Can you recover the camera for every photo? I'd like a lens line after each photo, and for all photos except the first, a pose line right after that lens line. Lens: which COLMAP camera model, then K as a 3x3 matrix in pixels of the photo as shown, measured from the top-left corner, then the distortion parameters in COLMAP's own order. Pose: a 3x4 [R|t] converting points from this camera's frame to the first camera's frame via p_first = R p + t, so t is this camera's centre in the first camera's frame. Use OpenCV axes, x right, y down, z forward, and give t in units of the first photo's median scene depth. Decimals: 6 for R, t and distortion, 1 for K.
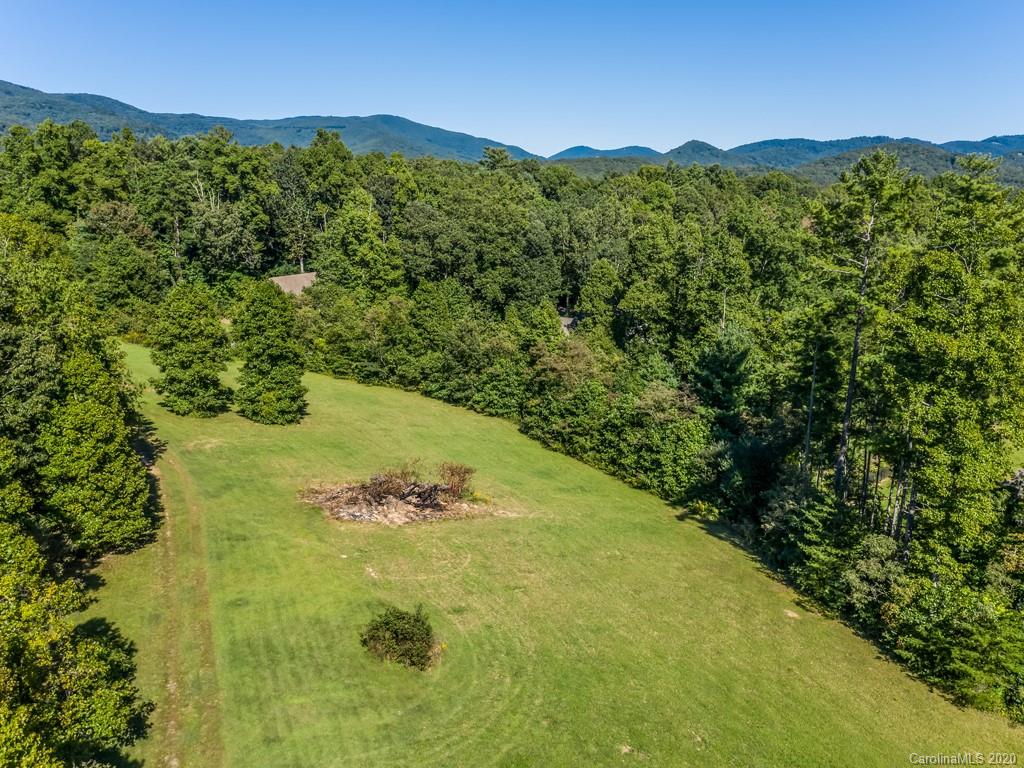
lens RADIAL K [[850.8, 0, 509.6], [0, 850.8, 382.8], [0, 0, 1]] dist [-0.018871, 0.027936]
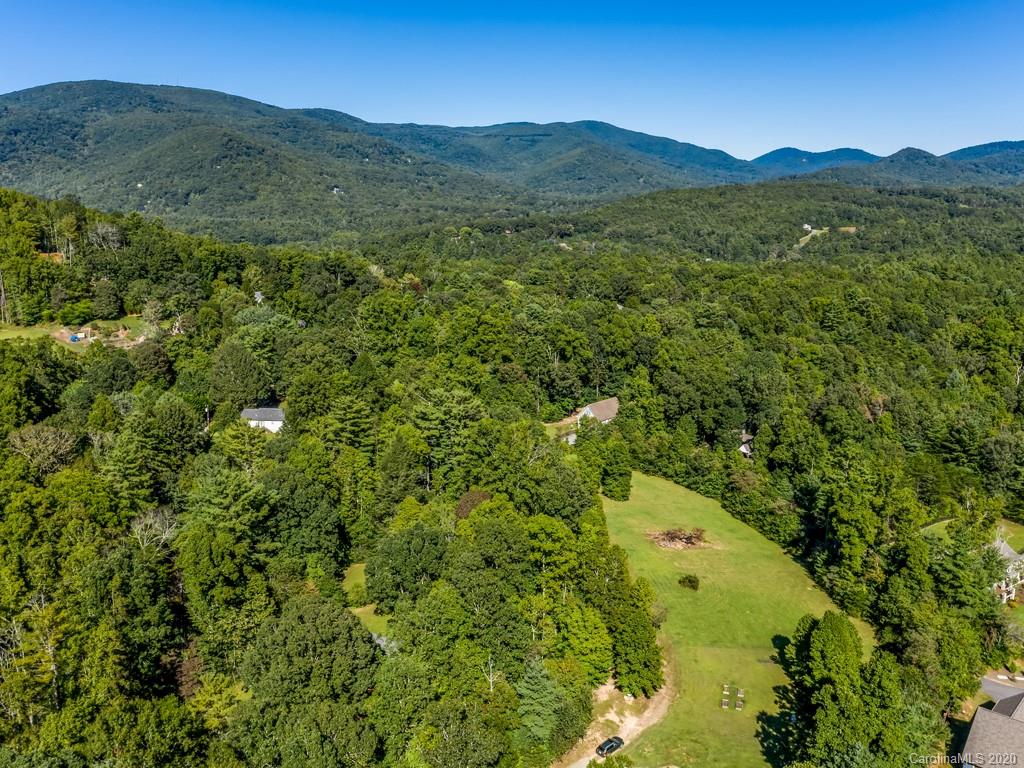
lens RADIAL K [[850.8, 0, 512.0], [0, 850.8, 388.1], [0, 0, 1]] dist [-0.018871, 0.027936]
pose [[0.974982, 0.041504, -0.218373, -0.047940], [-0.039071, 0.999117, 0.015451, -0.254352], [0.218821, -0.006532, 0.975743, -1.232347]]
